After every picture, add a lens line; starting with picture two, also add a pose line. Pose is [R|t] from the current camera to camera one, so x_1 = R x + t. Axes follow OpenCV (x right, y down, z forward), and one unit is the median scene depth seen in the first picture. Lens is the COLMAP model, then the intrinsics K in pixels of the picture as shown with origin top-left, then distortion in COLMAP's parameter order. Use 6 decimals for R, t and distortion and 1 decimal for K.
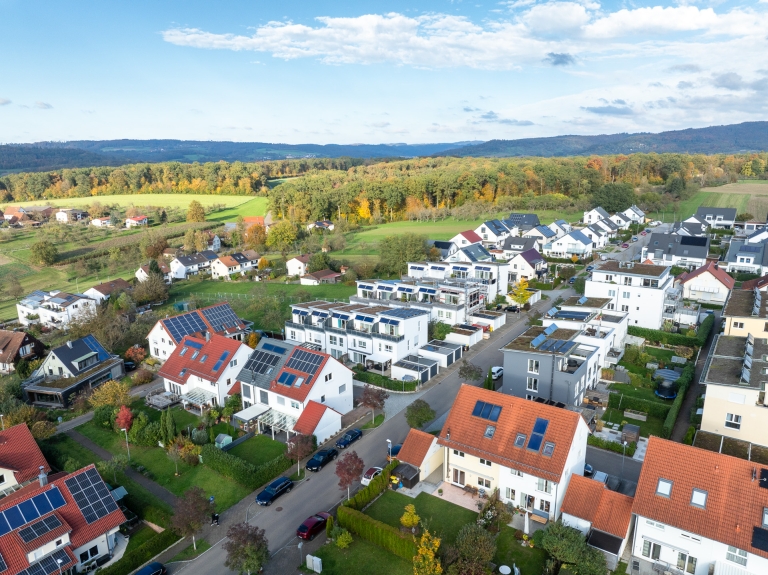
lens RADIAL K [[543.3, 0, 386.6], [0, 543.3, 287.5], [0, 0, 1]] dist [-0.050592, 0.017306]
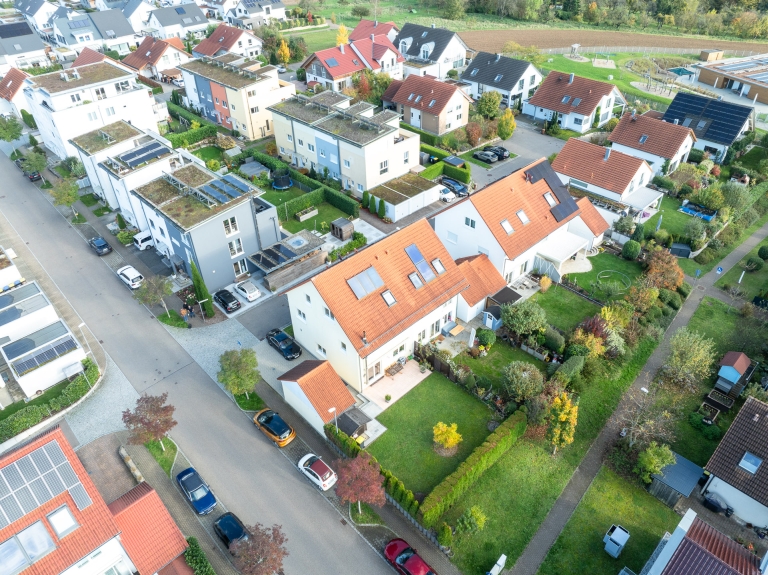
lens RADIAL K [[543.3, 0, 385.7], [0, 543.3, 289.2], [0, 0, 1]] dist [-0.050592, 0.017306]
pose [[0.188363, -0.591373, 0.784090, -0.043564], [0.256673, 0.800276, 0.541920, -0.017871], [-0.947965, 0.099177, 0.302532, 0.077412]]
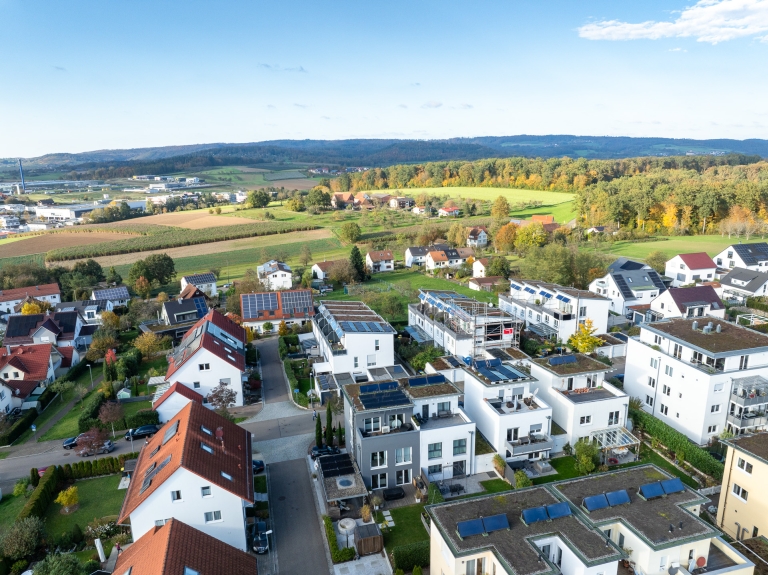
lens RADIAL K [[543.3, 0, 387.3], [0, 543.3, 288.6], [0, 0, 1]] dist [-0.050592, 0.017306]
pose [[0.762924, 0.153057, -0.628109, 0.106933], [-0.146525, 0.987225, 0.062591, -0.013886], [0.629665, 0.044281, 0.775604, 0.052116]]
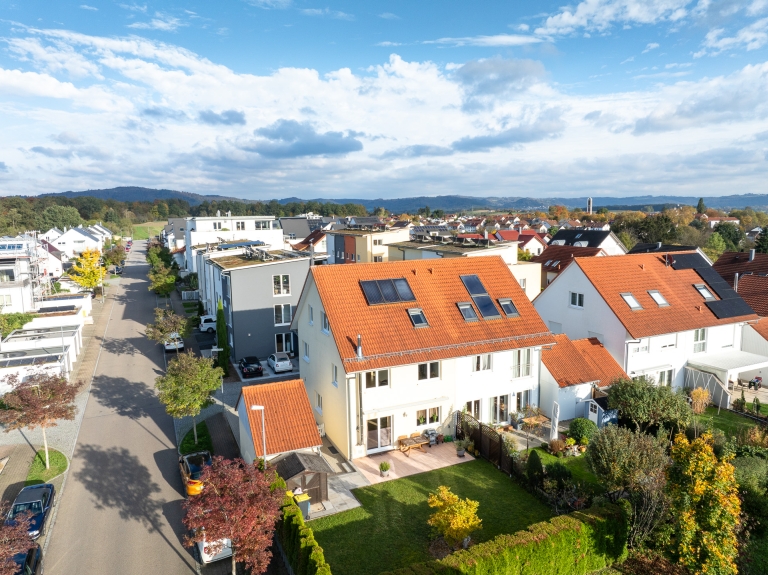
lens RADIAL K [[543.3, 0, 384.5], [0, 543.3, 282.7], [0, 0, 1]] dist [-0.050592, 0.017306]
pose [[0.510233, -0.103119, 0.853832, -0.028507], [0.214619, 0.976644, -0.010301, 0.023731], [-0.832827, 0.188504, 0.520447, 0.075353]]
